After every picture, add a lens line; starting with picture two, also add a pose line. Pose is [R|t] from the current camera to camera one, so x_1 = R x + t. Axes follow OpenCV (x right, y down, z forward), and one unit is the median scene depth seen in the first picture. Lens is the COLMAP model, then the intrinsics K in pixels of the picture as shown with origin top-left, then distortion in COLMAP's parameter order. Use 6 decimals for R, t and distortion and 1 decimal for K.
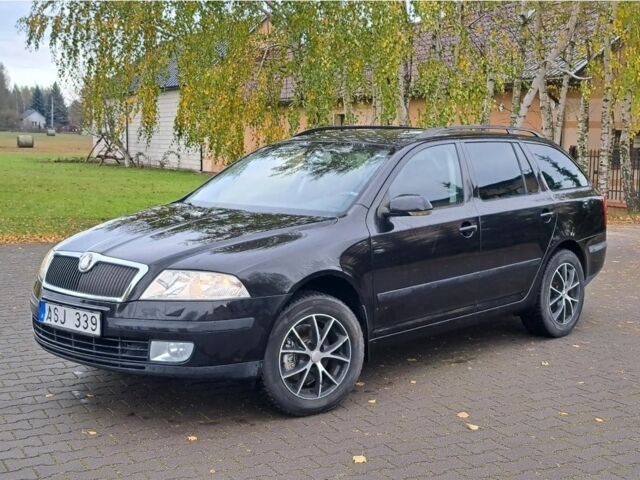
lens RADIAL K [[1008.3, 0, 320.0], [0, 1008.3, 240.0], [0, 0, 1]] dist [0.290378, -1.124113]
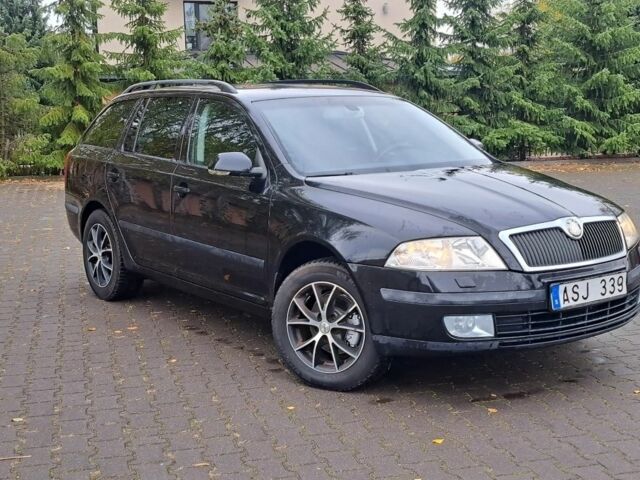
lens RADIAL K [[1014.7, 0, 324.3], [0, 1014.7, 252.4], [0, 0, 1]] dist [0.313184, -1.403945]
pose [[0.158622, -0.158996, 0.974453, -1.154722], [0.130224, 0.981696, 0.138979, -0.112431], [-0.978714, 0.104852, 0.176424, 1.059536]]
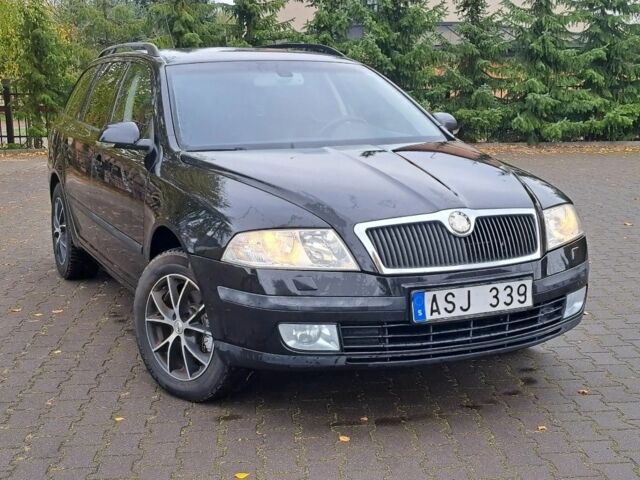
lens RADIAL K [[1008.3, 0, 320.0], [0, 1008.3, 240.0], [0, 0, 1]] dist [0.290378, -1.124113]
pose [[0.354180, -0.160980, 0.921218, -0.943855], [0.118760, 0.984840, 0.126438, -0.071001], [-0.927606, 0.064622, 0.367929, 0.826691]]
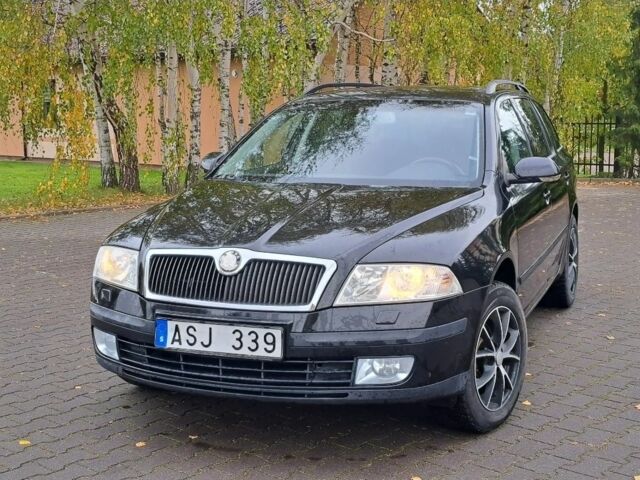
lens RADIAL K [[1008.3, 0, 320.0], [0, 1008.3, 240.0], [0, 0, 1]] dist [0.290378, -1.124113]
pose [[0.933940, -0.060617, 0.352254, -0.428380], [0.050612, 0.998012, 0.037554, -0.018685], [-0.353830, -0.017245, 0.935151, 0.285096]]
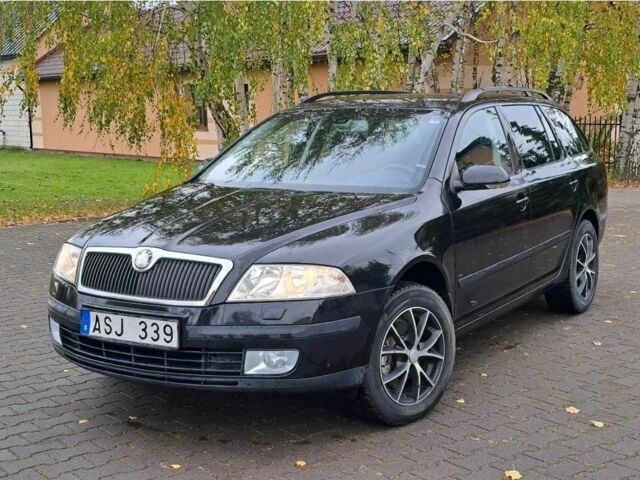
lens RADIAL K [[1014.7, 0, 324.3], [0, 1014.7, 252.4], [0, 0, 1]] dist [0.313184, -1.403945]
pose [[0.981598, -0.046641, 0.185177, -0.239175], [0.039608, 0.998353, 0.041498, -0.012678], [-0.186808, -0.033400, 0.981829, 0.161803]]
